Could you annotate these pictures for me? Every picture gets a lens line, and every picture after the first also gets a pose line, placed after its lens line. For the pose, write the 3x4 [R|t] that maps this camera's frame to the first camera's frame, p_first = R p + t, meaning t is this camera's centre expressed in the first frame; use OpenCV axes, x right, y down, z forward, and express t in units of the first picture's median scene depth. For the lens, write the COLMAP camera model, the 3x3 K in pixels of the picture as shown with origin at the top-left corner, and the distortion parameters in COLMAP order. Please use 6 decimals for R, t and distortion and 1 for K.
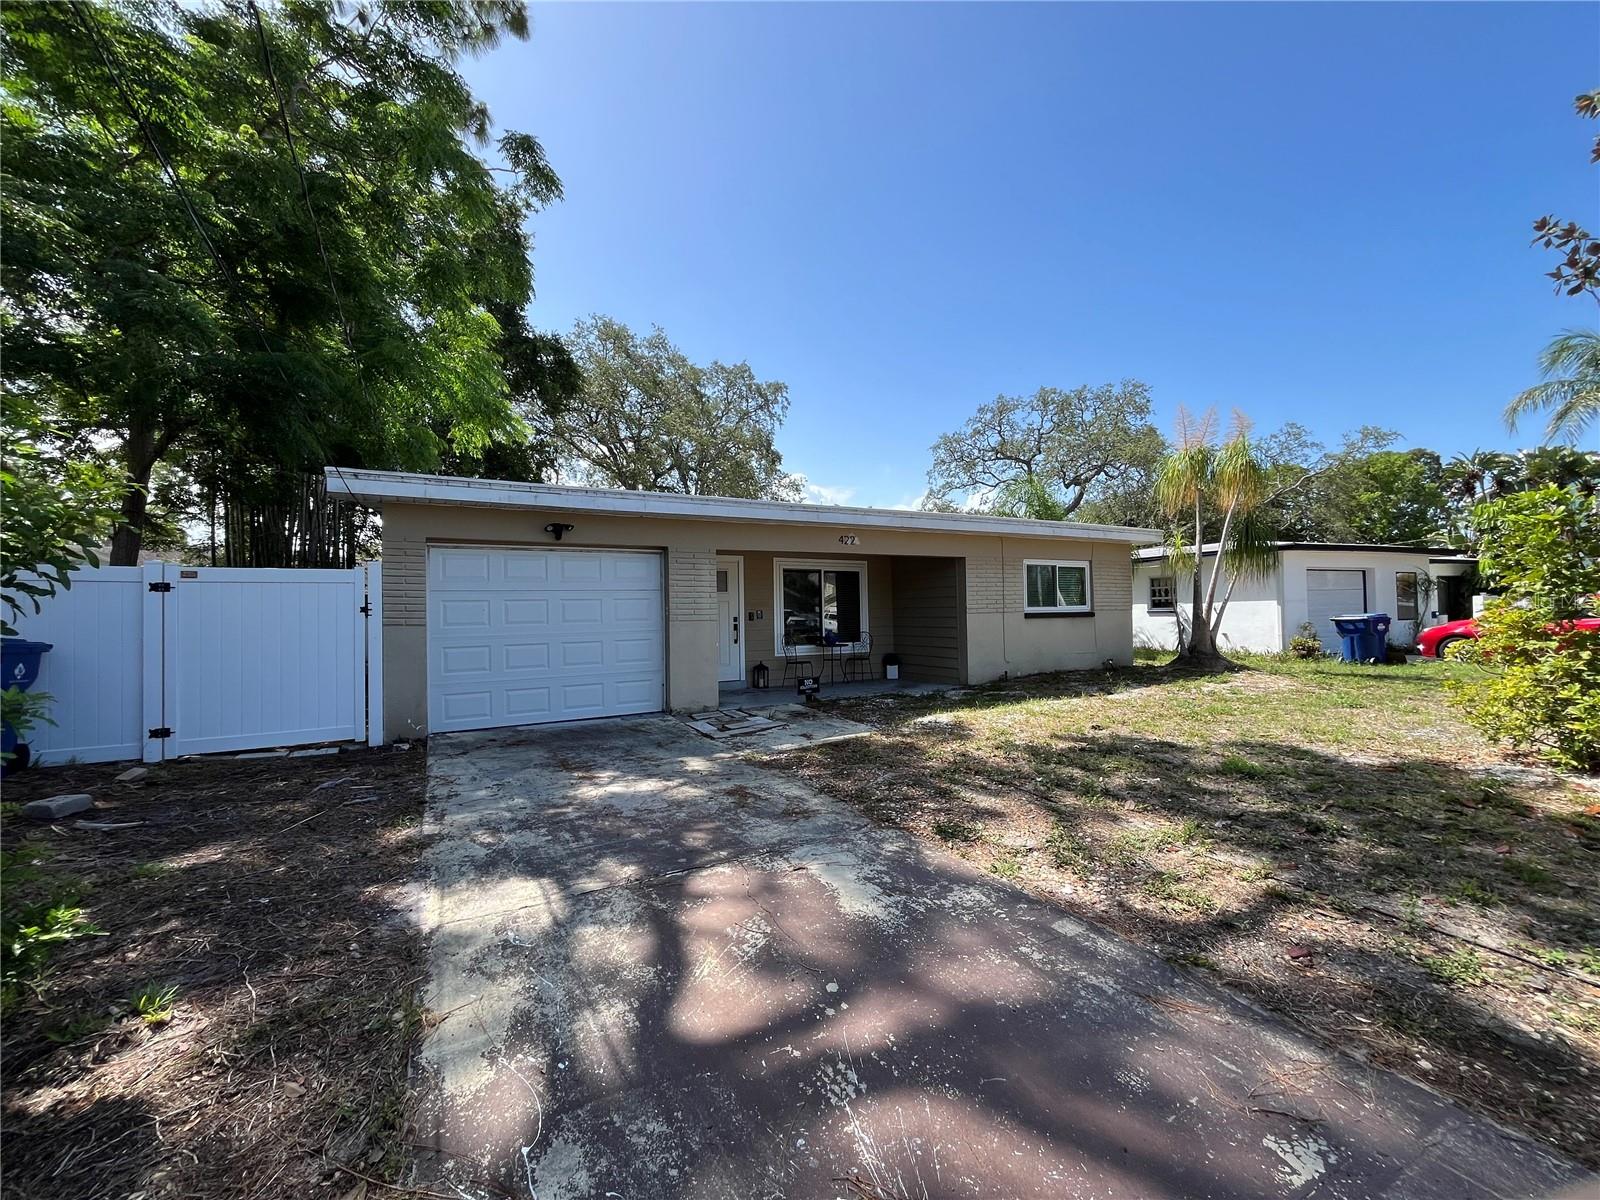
lens RADIAL K [[642.0, 0, 803.0], [0, 642.0, 598.3], [0, 0, 1]] dist [0.000385, -0.000735]
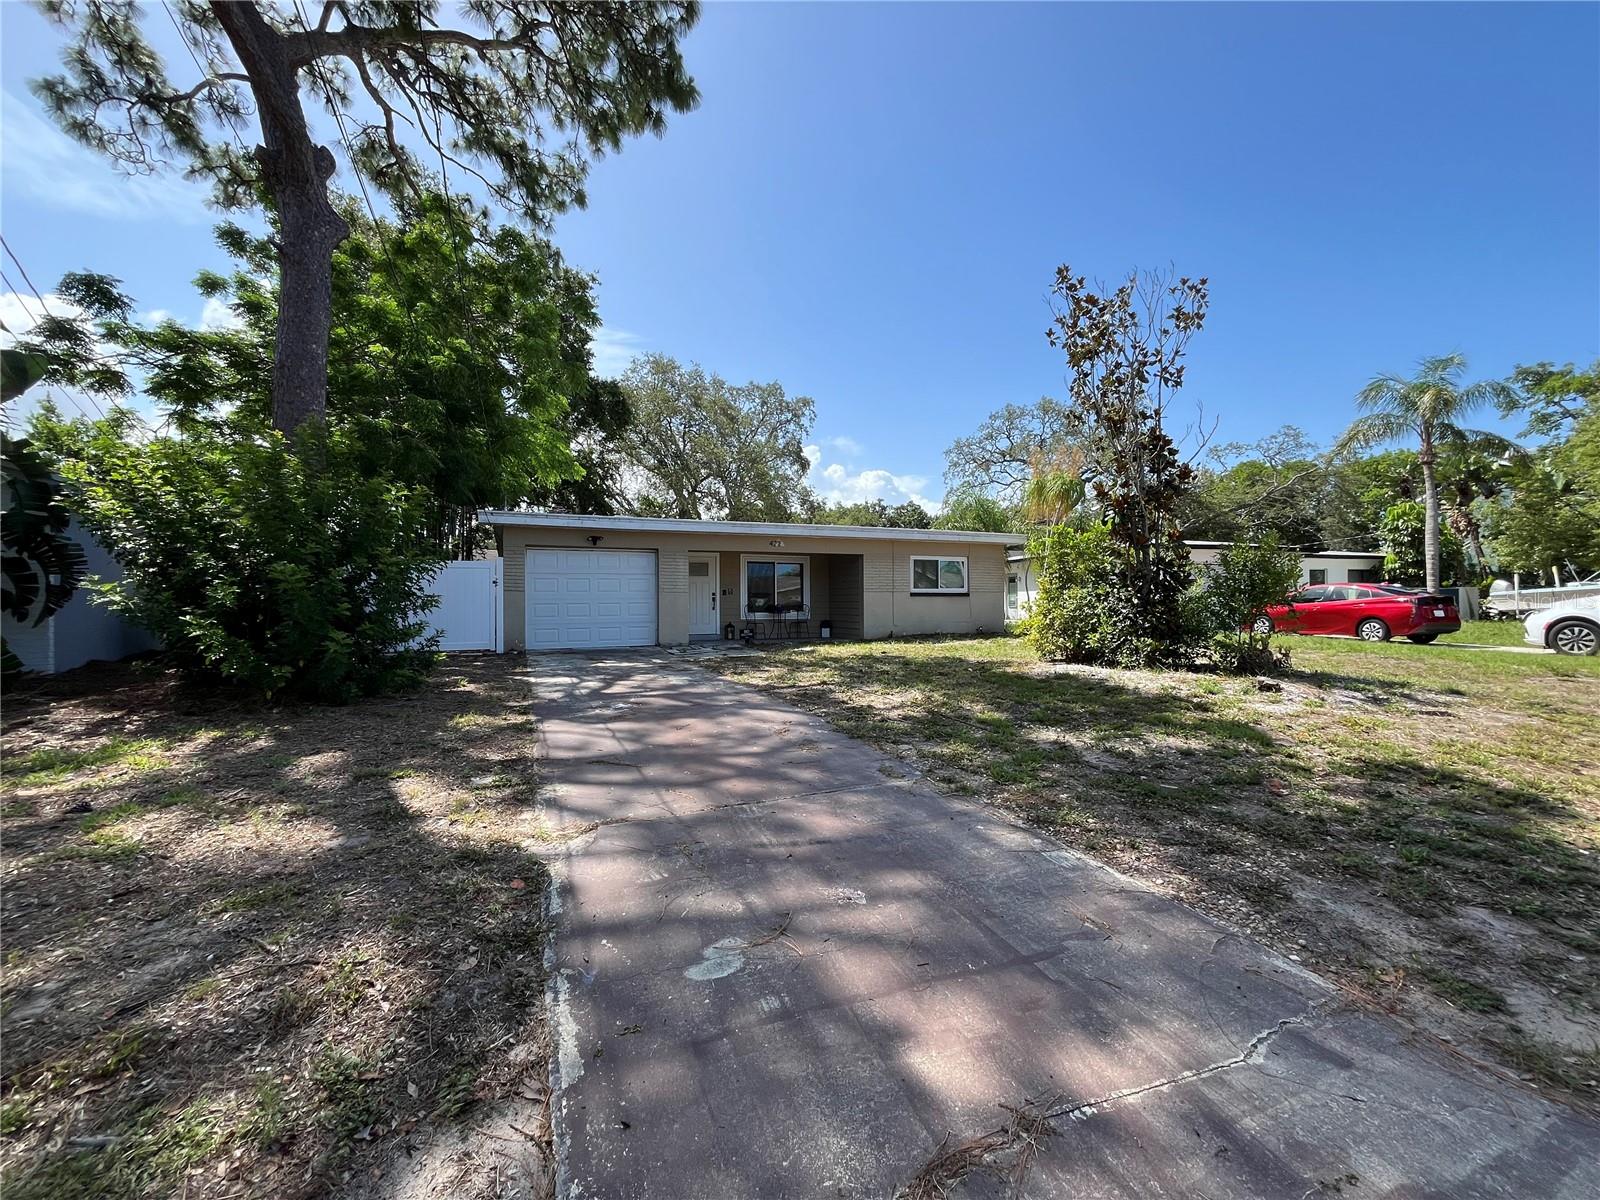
lens RADIAL K [[642.0, 0, 803.4], [0, 642.0, 598.7], [0, 0, 1]] dist [0.000385, -0.000735]
pose [[0.994448, 0.011358, -0.104615, 0.236828], [-0.009683, 0.999817, 0.016508, 0.014314], [0.104784, -0.015403, 0.994376, -0.441946]]
